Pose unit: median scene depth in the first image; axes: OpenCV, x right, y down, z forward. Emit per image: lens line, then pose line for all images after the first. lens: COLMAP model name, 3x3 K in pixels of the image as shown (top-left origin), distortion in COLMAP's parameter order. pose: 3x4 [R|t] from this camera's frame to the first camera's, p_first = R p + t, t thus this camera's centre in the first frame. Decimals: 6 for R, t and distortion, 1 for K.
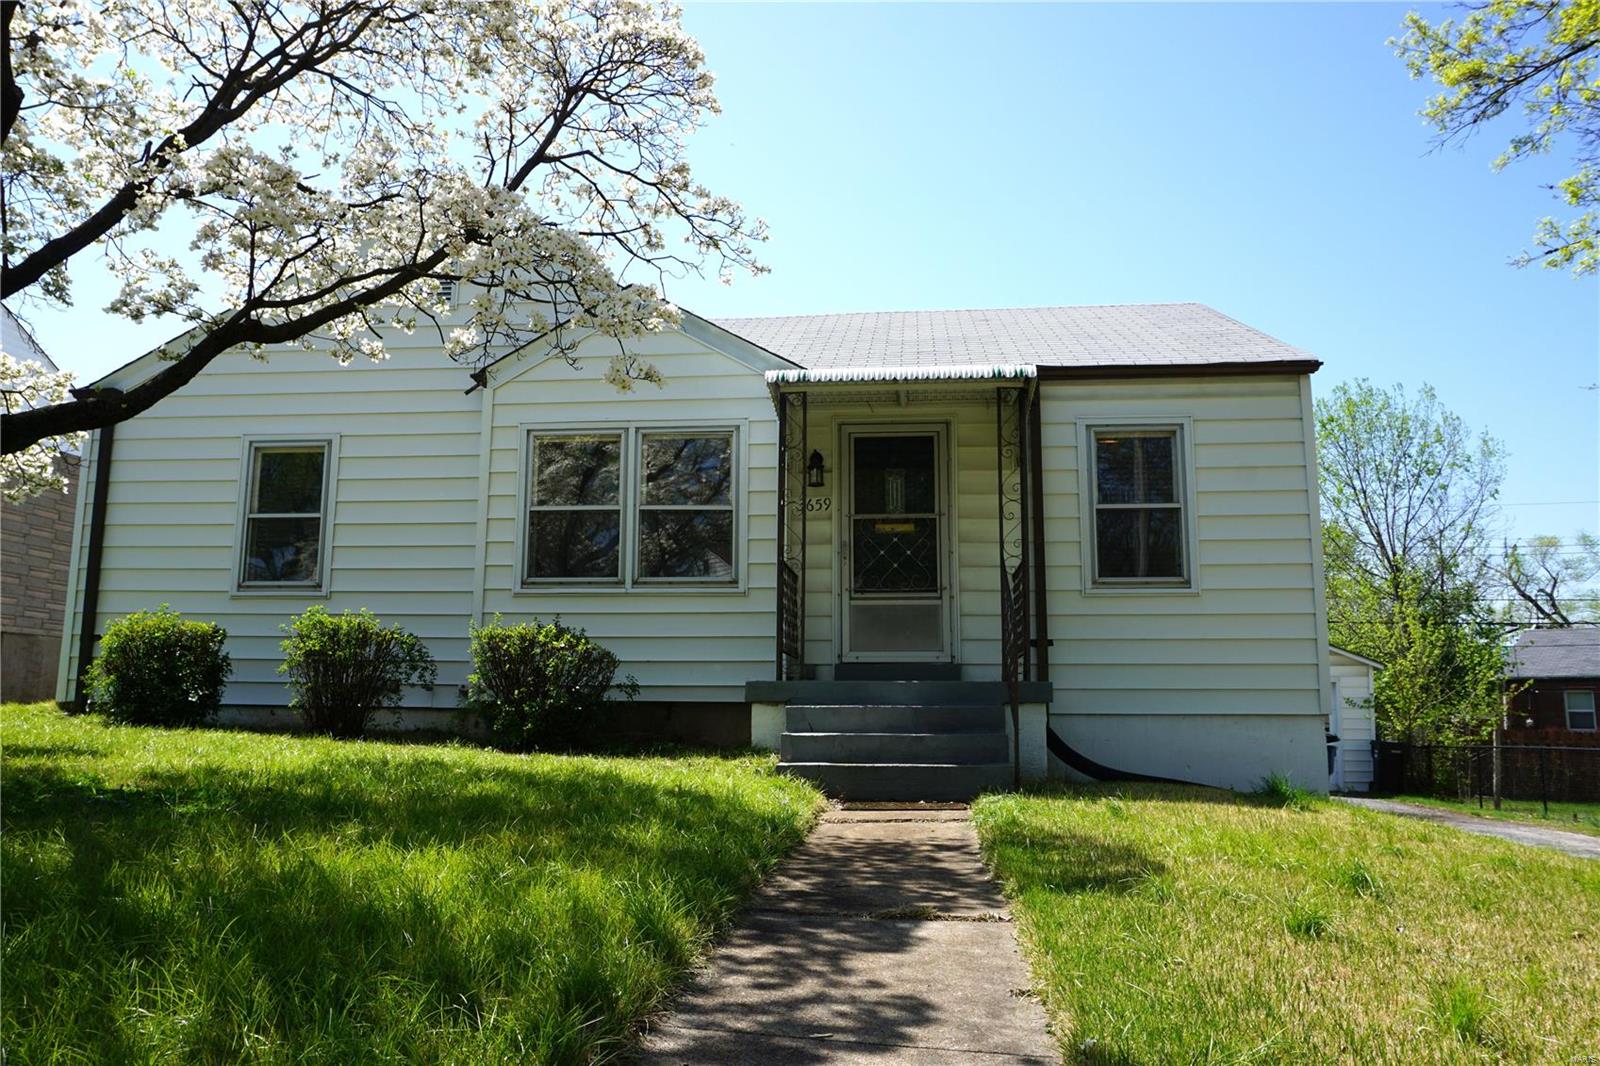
lens RADIAL K [[1194.2, 0, 800.0], [0, 1194.2, 533.0], [0, 0, 1]] dist [-0.020816, 0.011800]
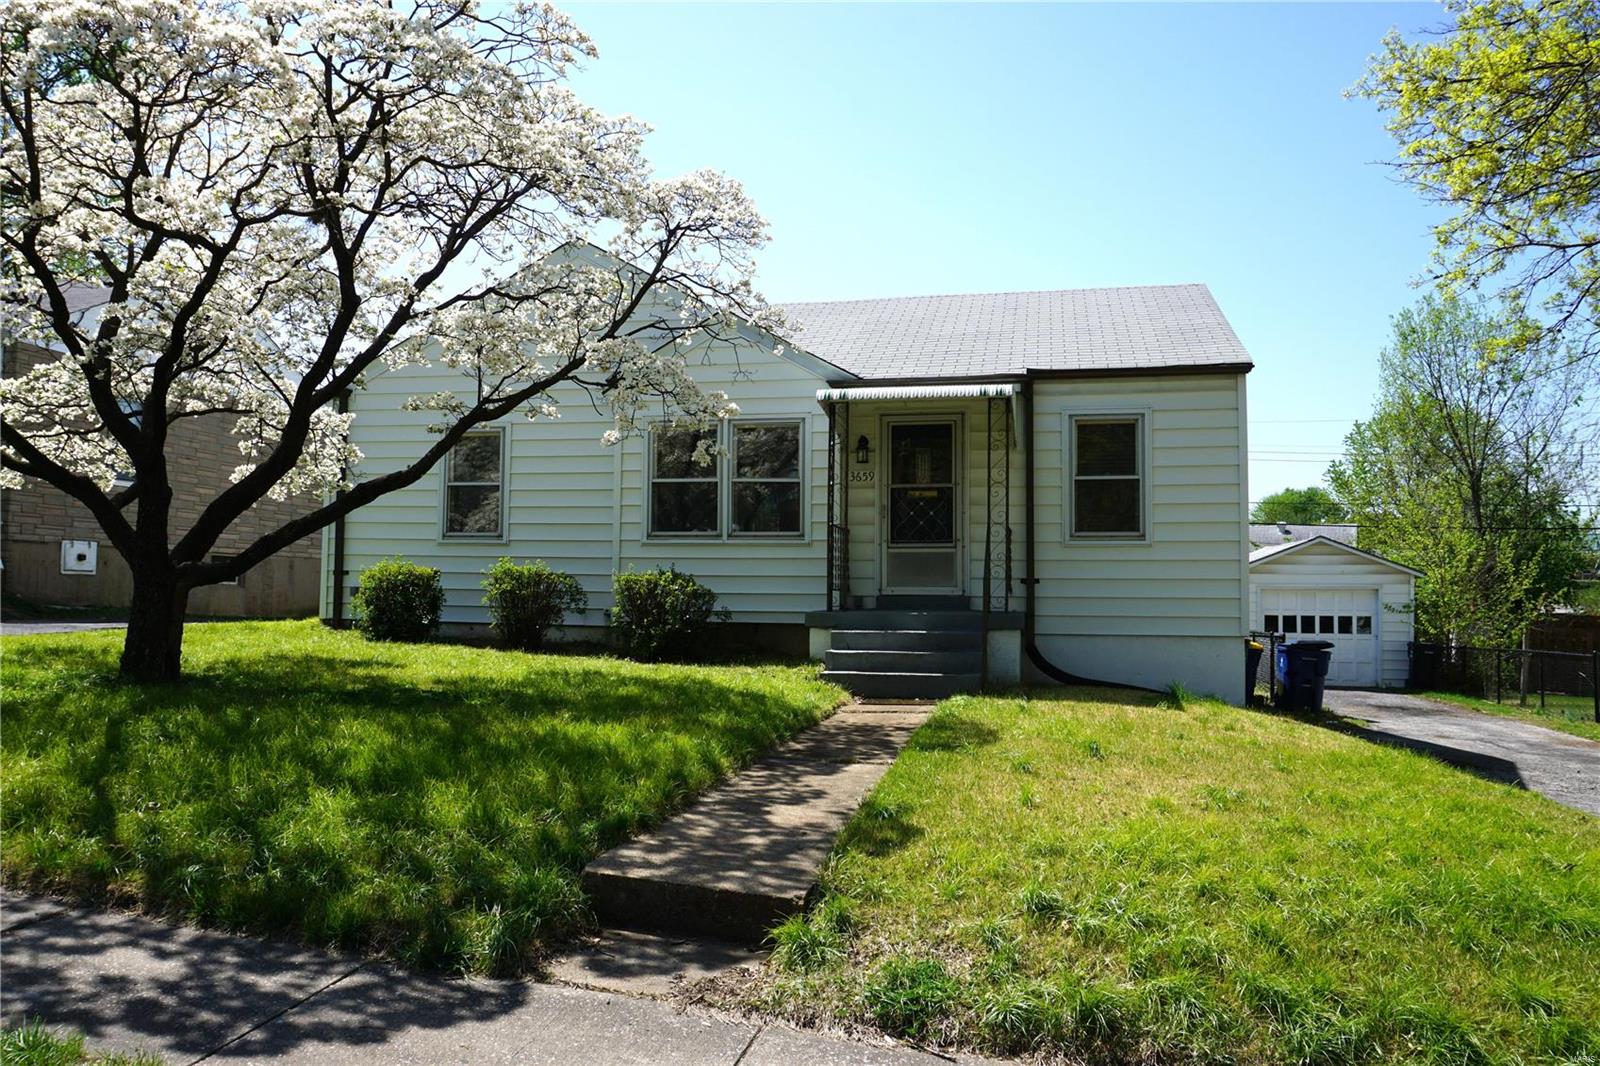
lens RADIAL K [[1256.6, 0, 800.0], [0, 1256.6, 533.0], [0, 0, 1]] dist [0.000550, -0.166011]
pose [[0.994237, -0.001642, -0.107190, 0.101555], [0.012488, 0.994849, 0.100591, -0.111410], [0.106473, -0.101350, 0.989137, -0.432633]]
